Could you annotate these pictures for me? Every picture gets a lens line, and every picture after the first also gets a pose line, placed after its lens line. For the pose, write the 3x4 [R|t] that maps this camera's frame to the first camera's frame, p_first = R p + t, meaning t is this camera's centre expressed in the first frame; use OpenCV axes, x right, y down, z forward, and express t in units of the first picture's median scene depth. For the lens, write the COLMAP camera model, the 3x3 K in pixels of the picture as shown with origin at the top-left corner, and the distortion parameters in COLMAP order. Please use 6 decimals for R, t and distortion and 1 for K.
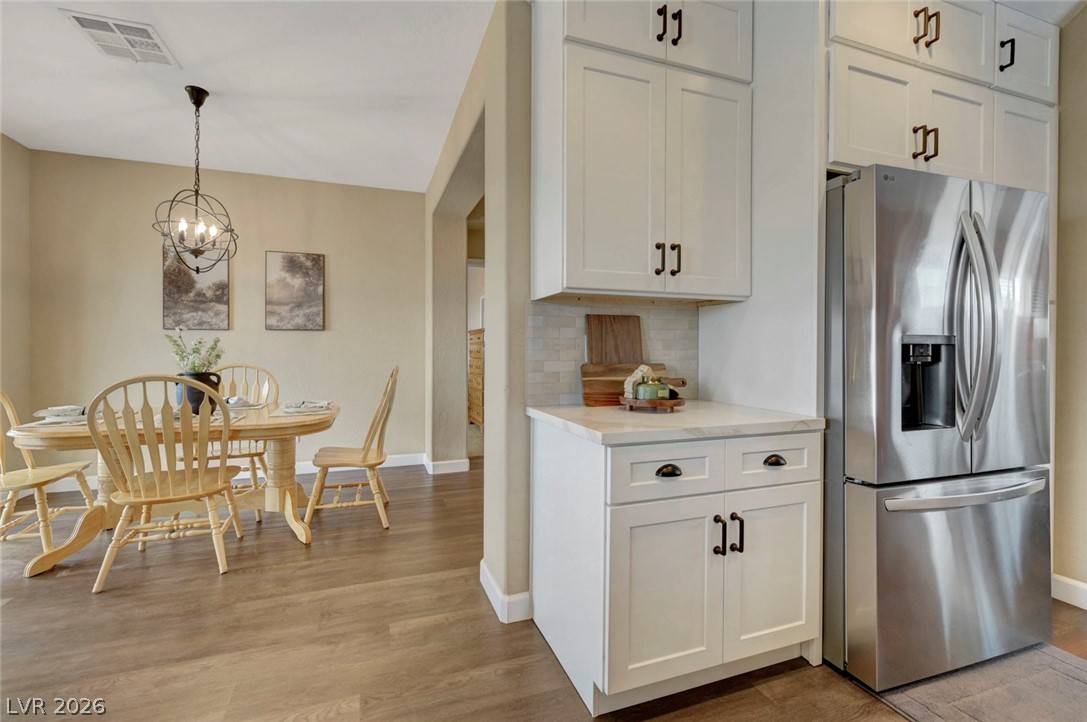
lens RADIAL K [[432.0, 0, 524.1], [0, 432.0, 351.9], [0, 0, 1]] dist [0.001394, 0.000003]
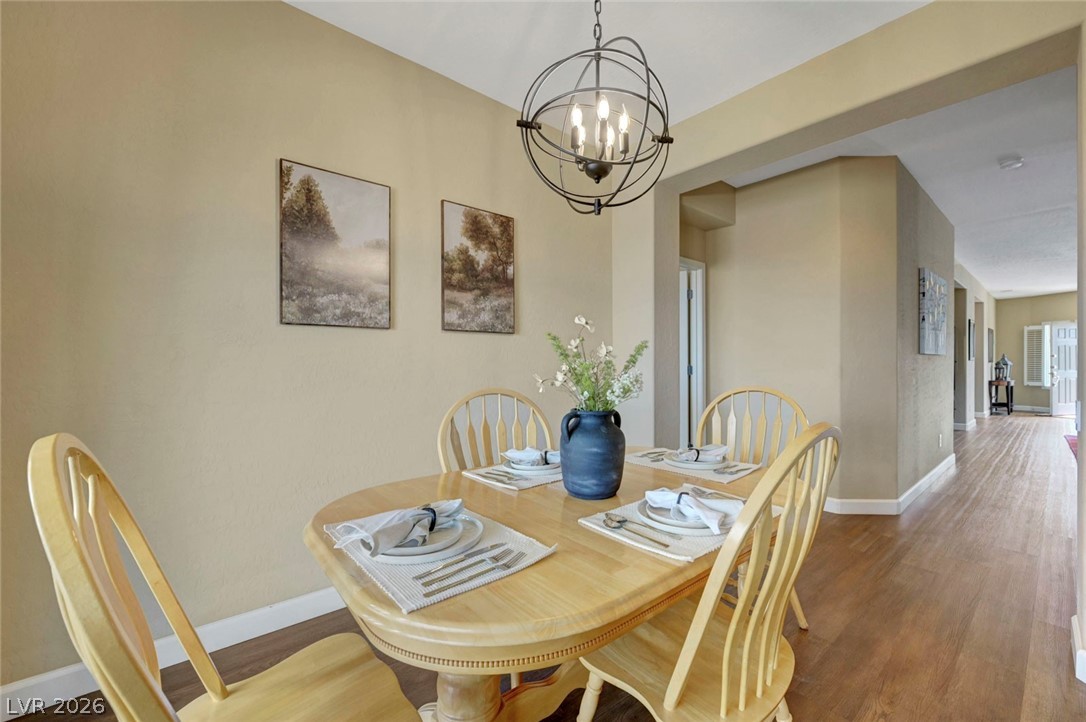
lens RADIAL K [[431.6, 0, 577.3], [0, 431.6, 360.3], [0, 0, 1]] dist [0.001394, 0.000003]
pose [[0.924401, 0.002490, 0.381414, -0.672941], [-0.002939, 0.999996, 0.000596, -0.008859], [-0.381410, -0.001672, 0.924404, 0.368004]]
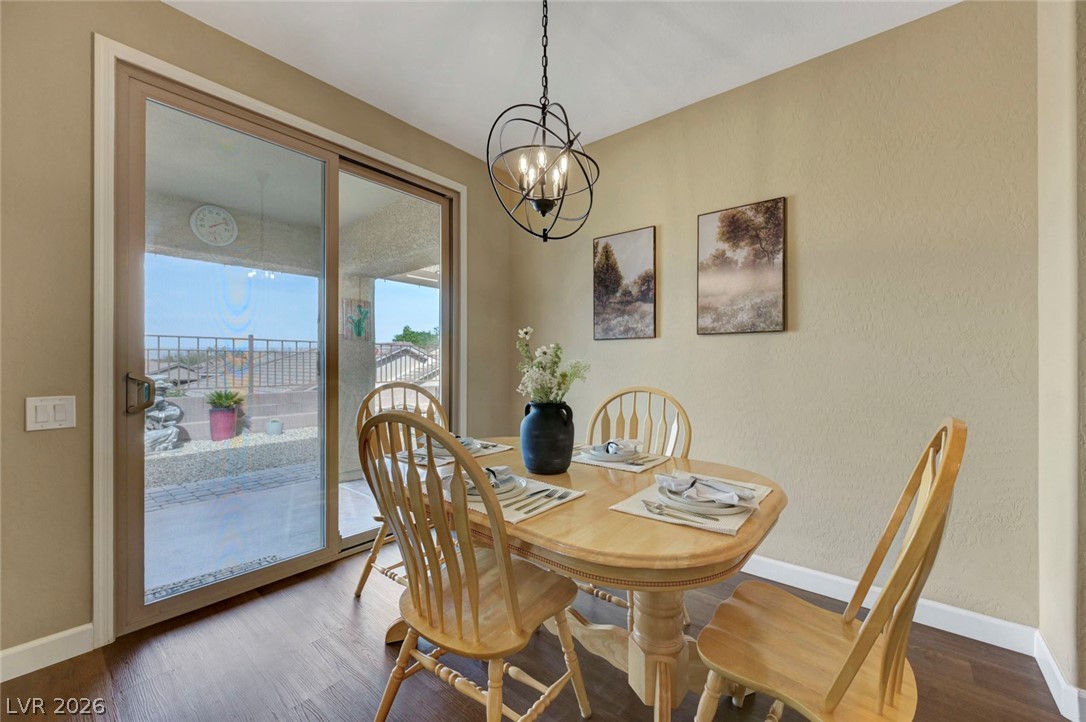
lens RADIAL K [[431.6, 0, 564.4], [0, 431.6, 367.3], [0, 0, 1]] dist [0.001394, 0.000003]
pose [[0.544382, 0.007114, -0.838807, -0.150965], [-0.004252, 0.999975, 0.005721, -0.003036], [0.838826, 0.000452, 0.544399, 0.472559]]
